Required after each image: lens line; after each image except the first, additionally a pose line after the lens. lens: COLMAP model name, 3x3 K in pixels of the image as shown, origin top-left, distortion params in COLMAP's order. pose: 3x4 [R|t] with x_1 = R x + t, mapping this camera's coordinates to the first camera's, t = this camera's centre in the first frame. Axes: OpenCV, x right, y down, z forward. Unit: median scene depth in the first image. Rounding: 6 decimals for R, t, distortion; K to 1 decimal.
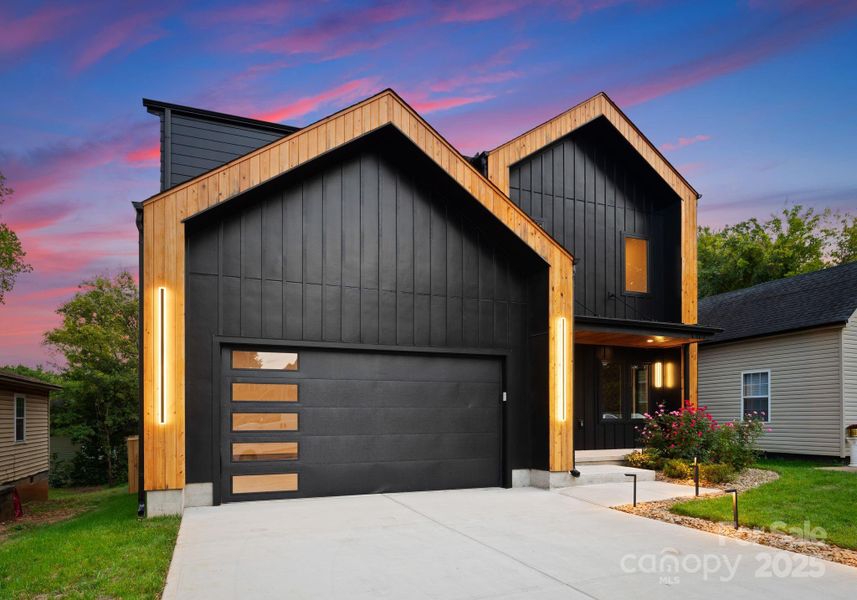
lens RADIAL K [[410.3, 0, 420.5], [0, 410.3, 295.2], [0, 0, 1]] dist [0.000326, -0.000070]
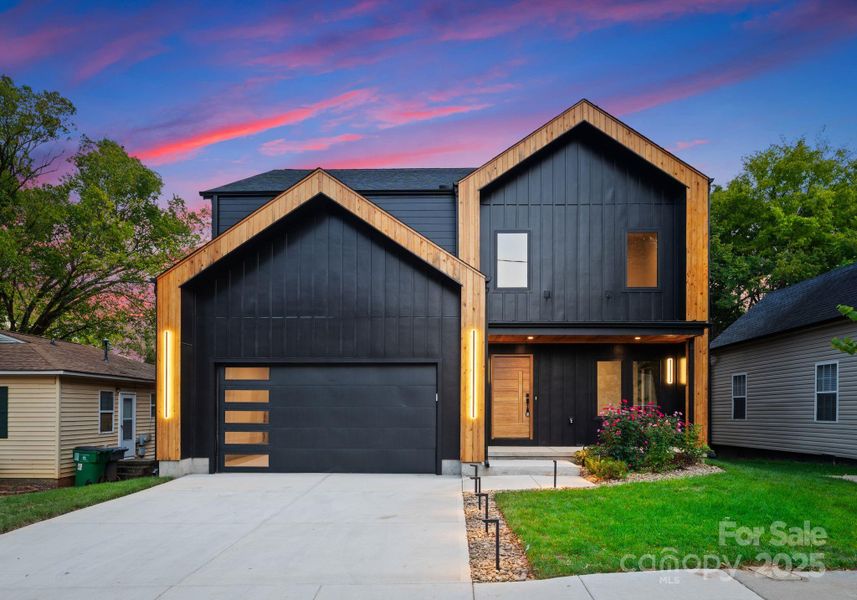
lens RADIAL K [[397.9, 0, 428.6], [0, 397.9, 276.4], [0, 0, 1]] dist [-0.000011, -0.000367]
pose [[0.953031, -0.091474, -0.288730, 0.567671], [0.080653, 0.995528, -0.049184, -0.050110], [0.291938, 0.023587, 0.956147, -0.126586]]
